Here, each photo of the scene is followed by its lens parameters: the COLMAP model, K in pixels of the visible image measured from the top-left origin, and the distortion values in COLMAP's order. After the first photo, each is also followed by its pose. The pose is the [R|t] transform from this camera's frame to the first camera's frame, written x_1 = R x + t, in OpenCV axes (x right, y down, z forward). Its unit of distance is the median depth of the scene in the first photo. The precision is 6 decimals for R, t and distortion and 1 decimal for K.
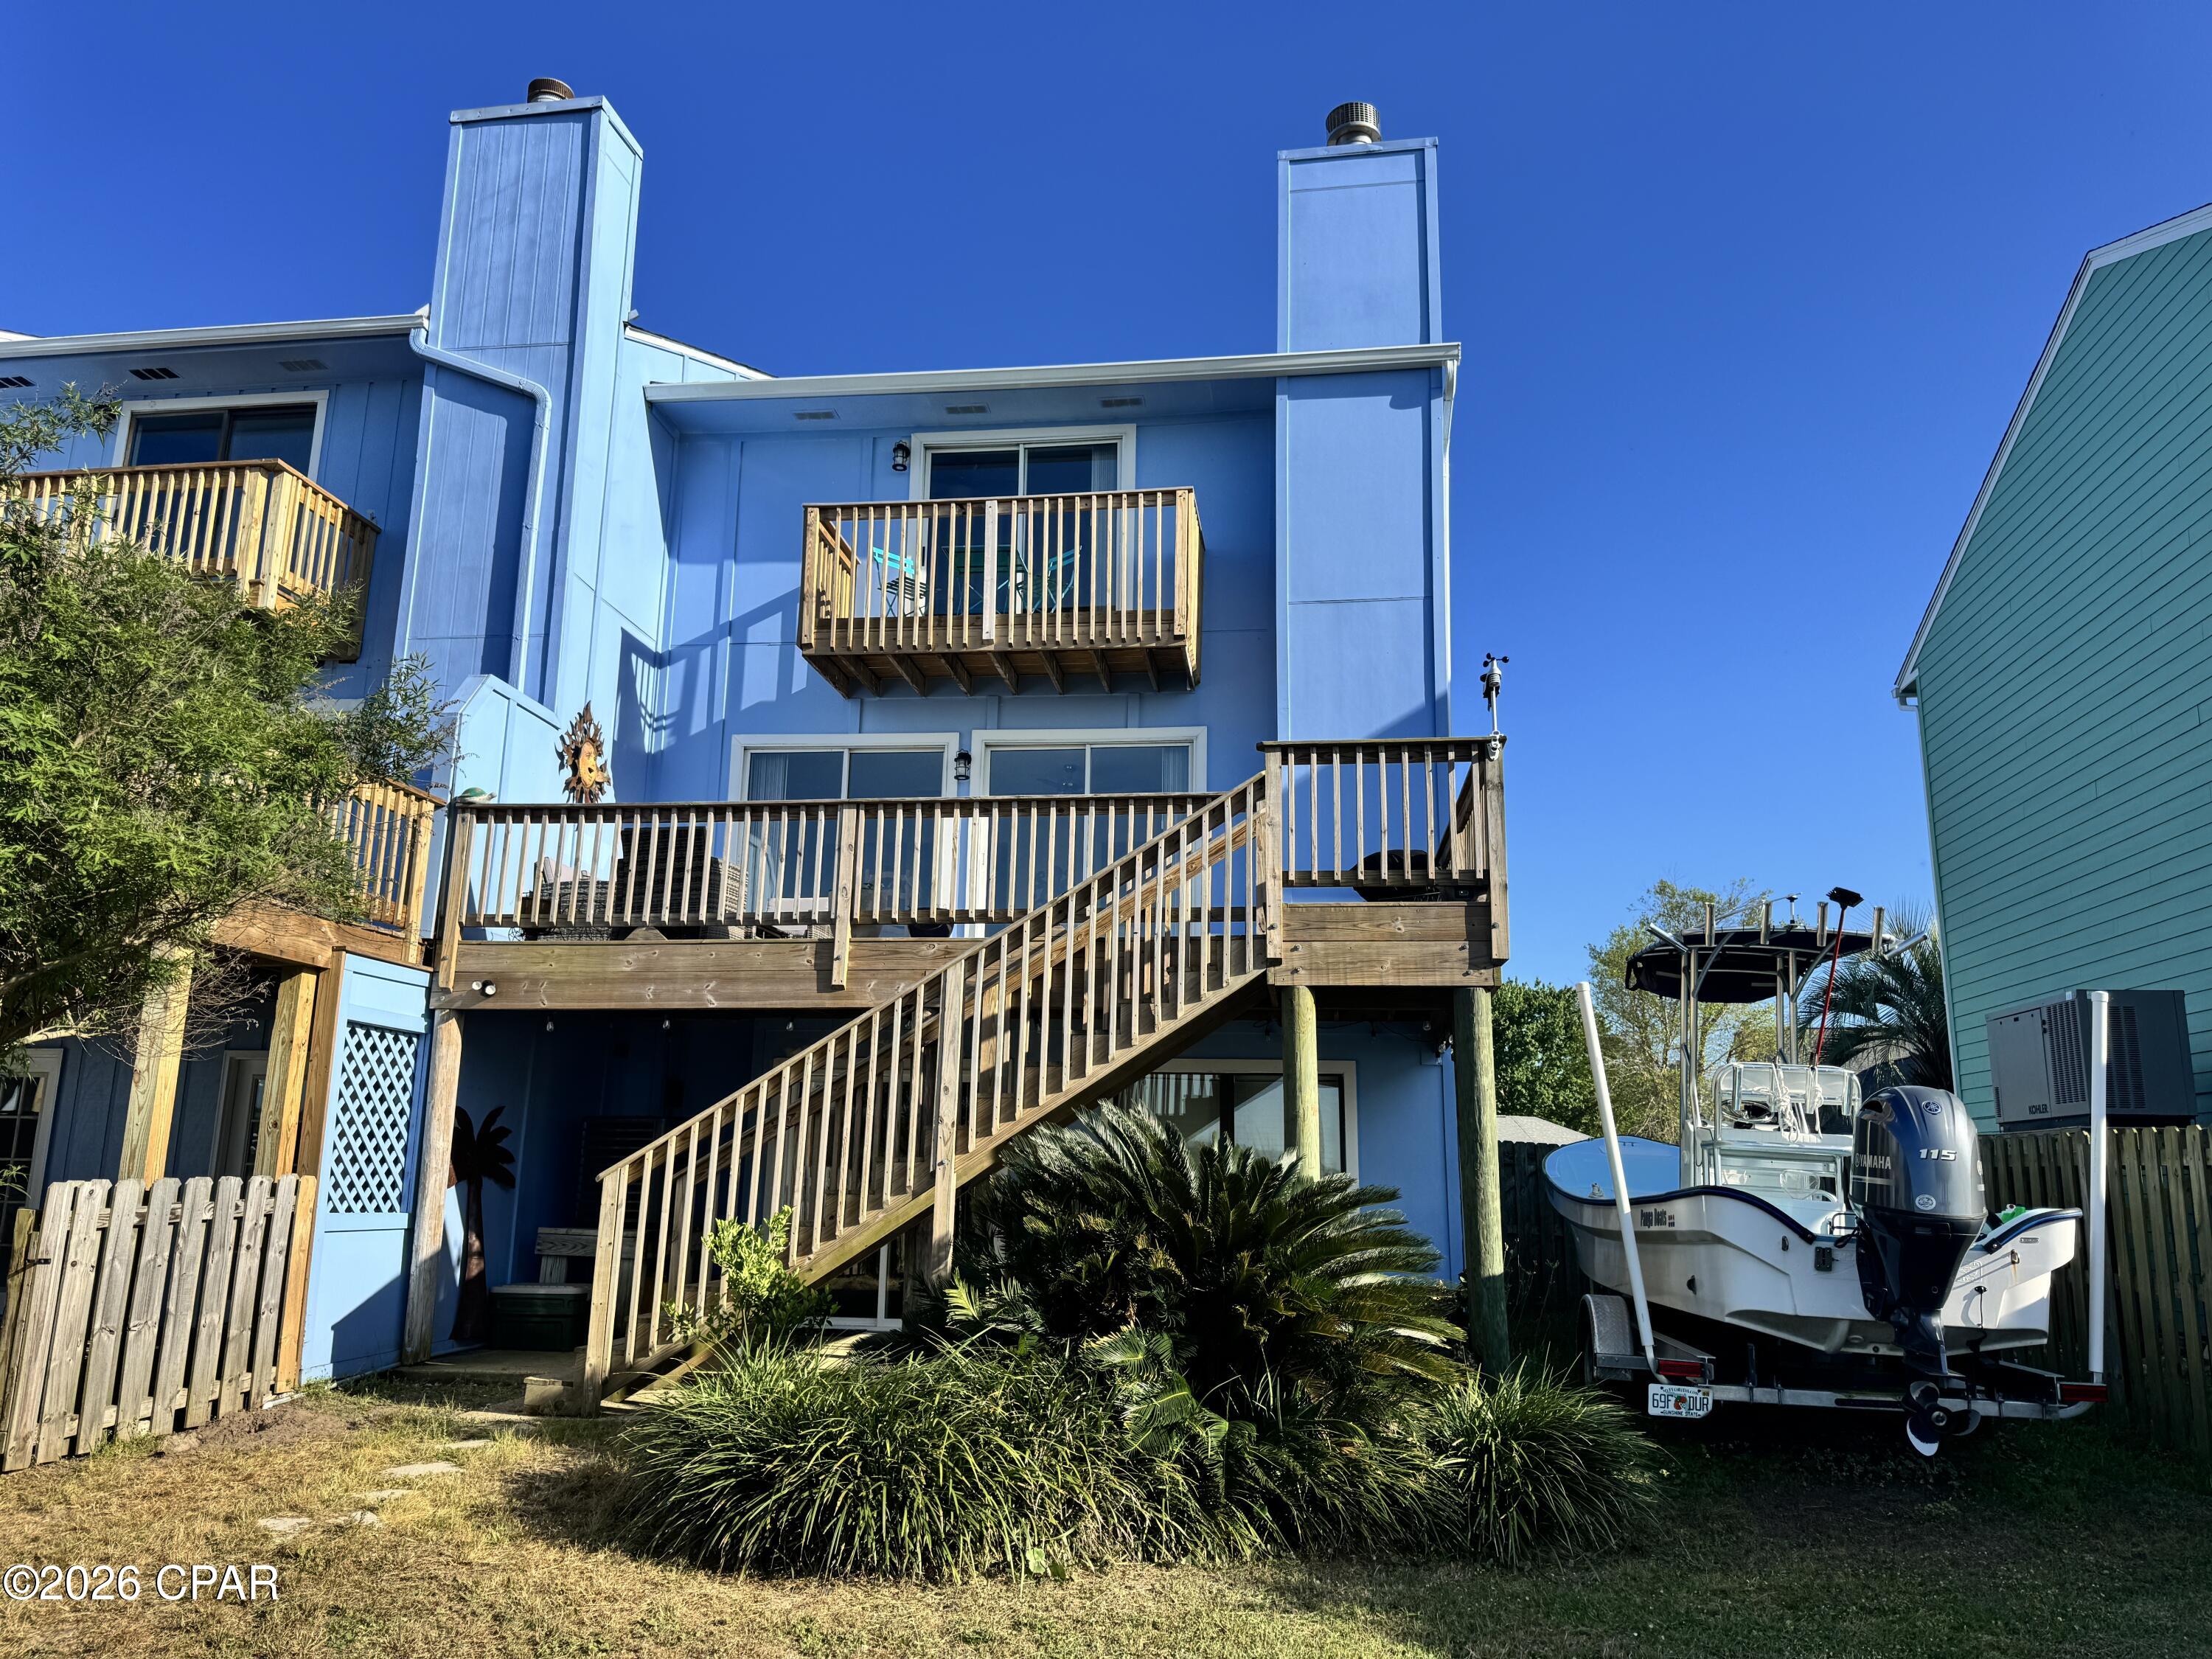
lens RADIAL K [[1549.0, 0, 1106.0], [0, 1549.0, 829.5], [0, 0, 1]] dist [0.081672, -0.119124]
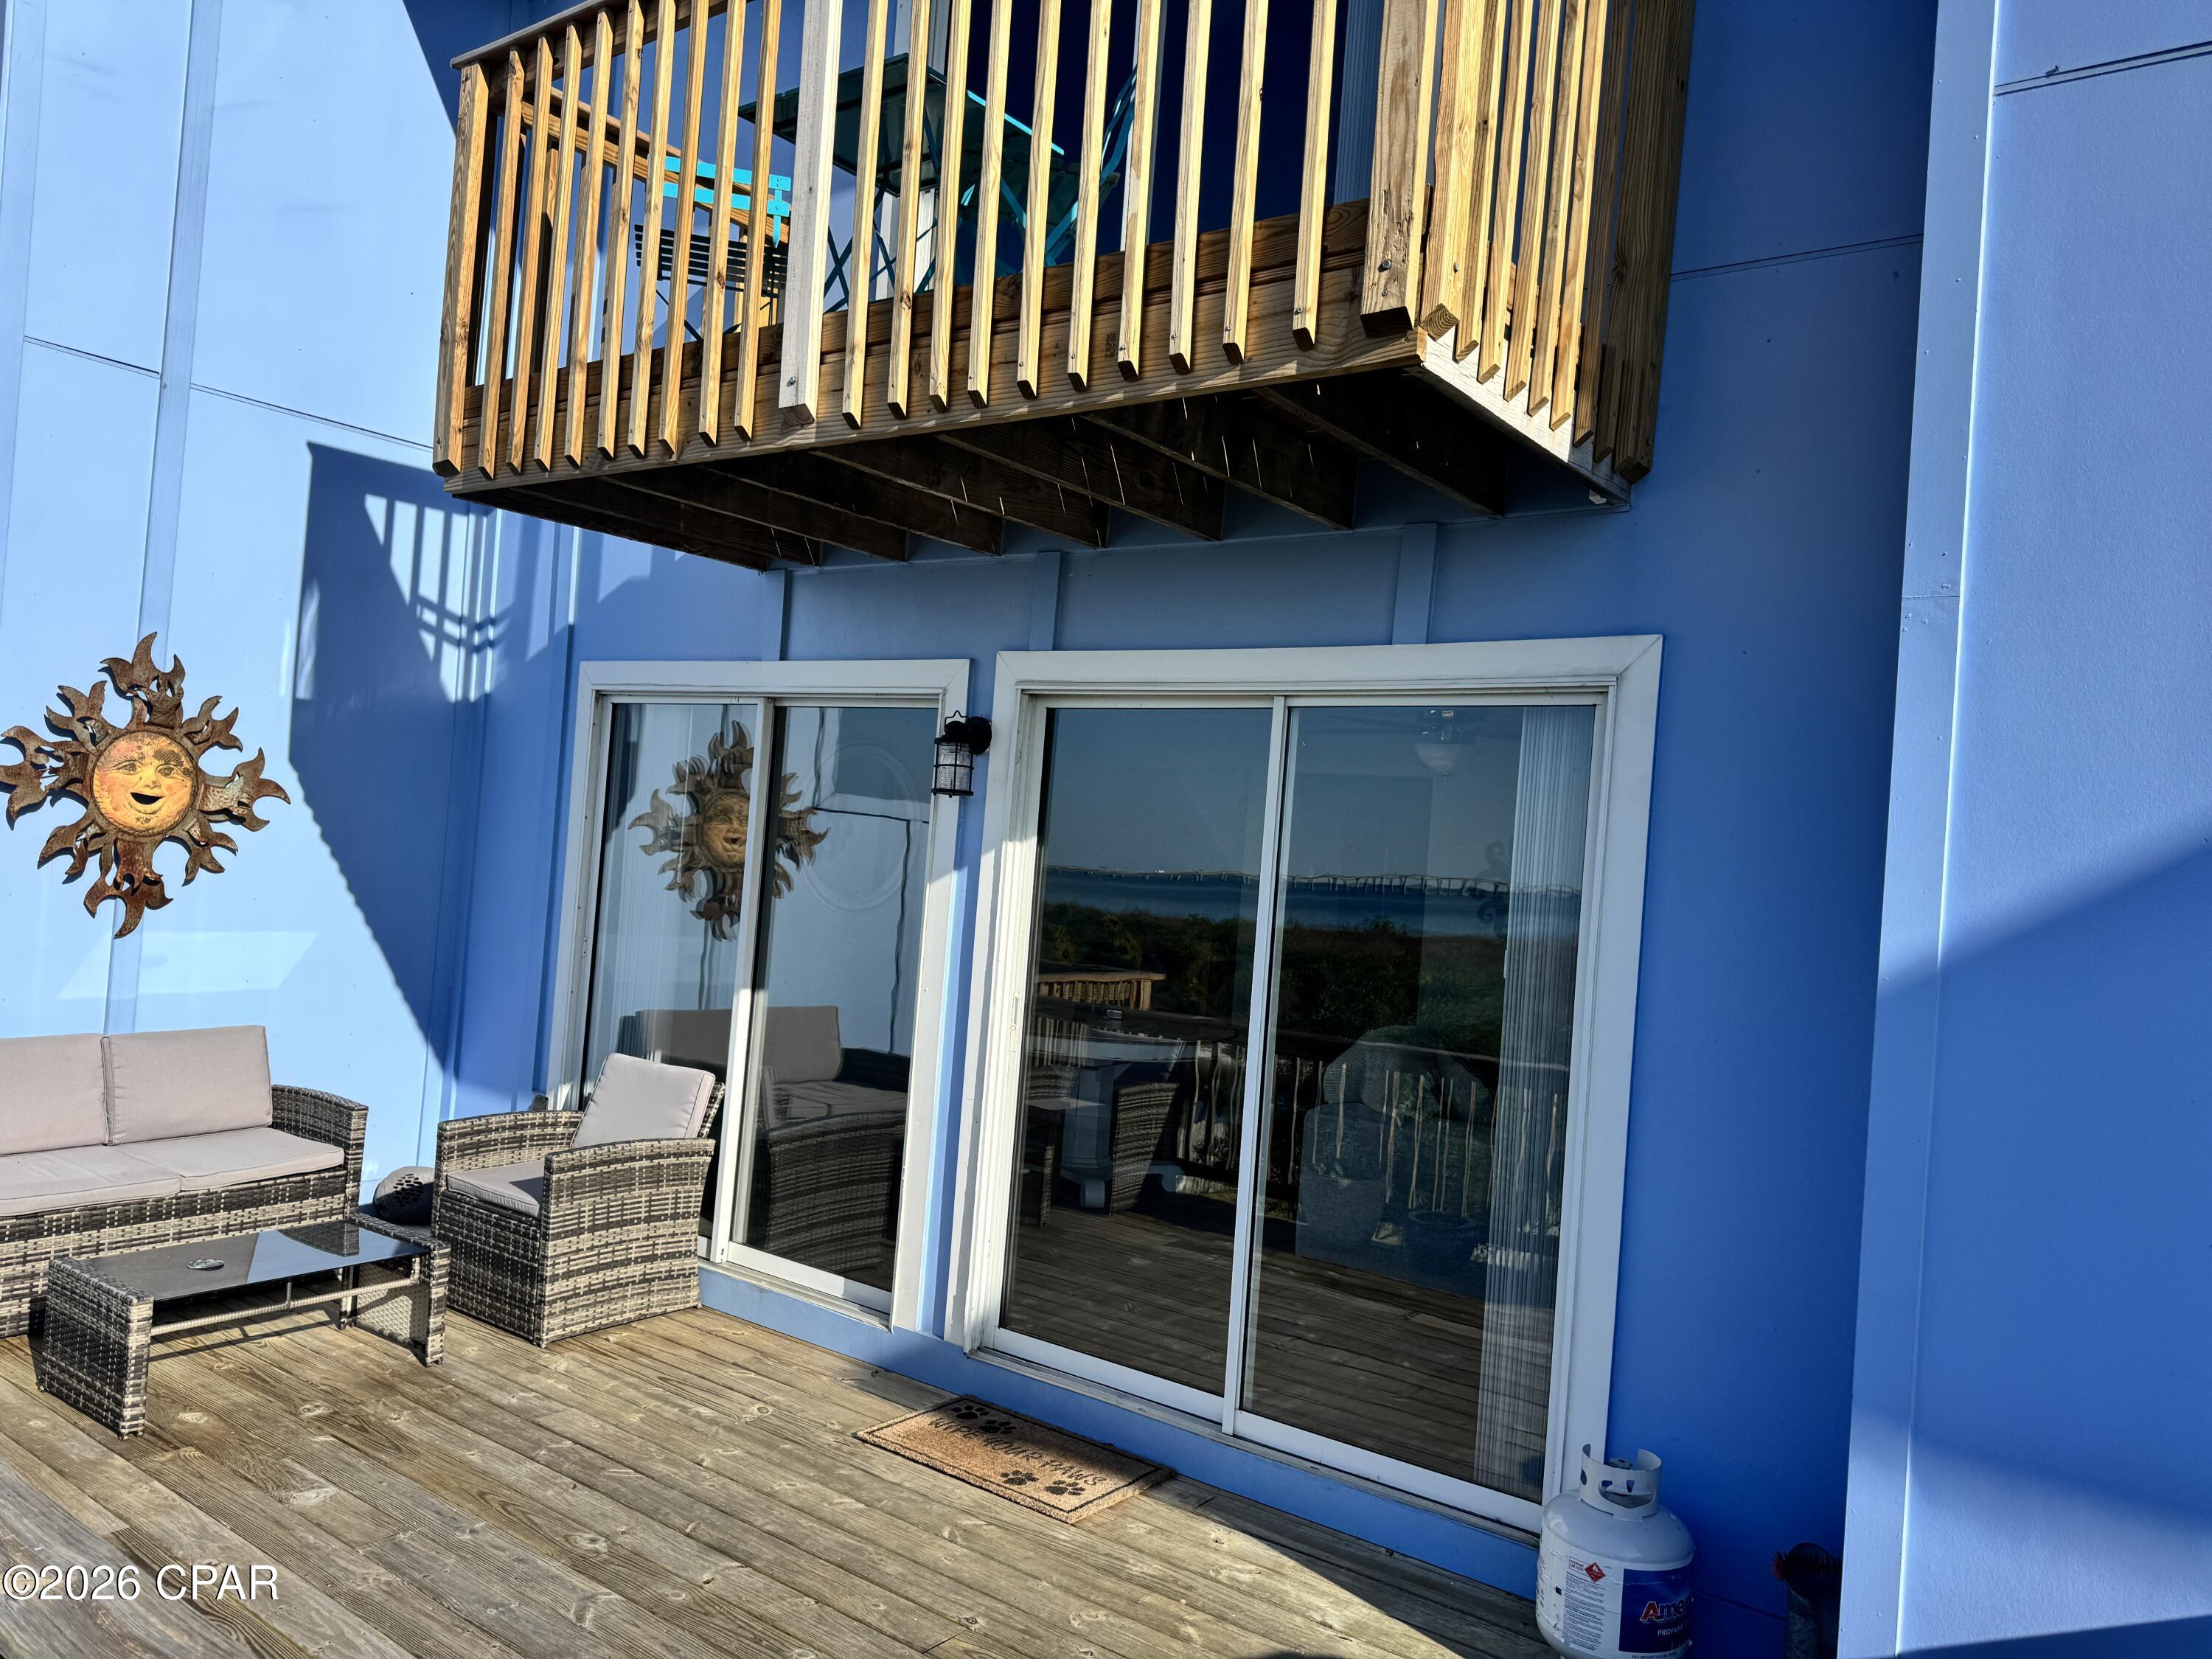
lens RADIAL K [[1549.0, 0, 1106.0], [0, 1549.0, 829.5], [0, 0, 1]] dist [0.081672, -0.119124]
pose [[0.877308, 0.035184, -0.478636, 0.130343], [0.053521, 0.983916, 0.170427, -0.098795], [0.476934, -0.175134, 0.861314, 0.822249]]
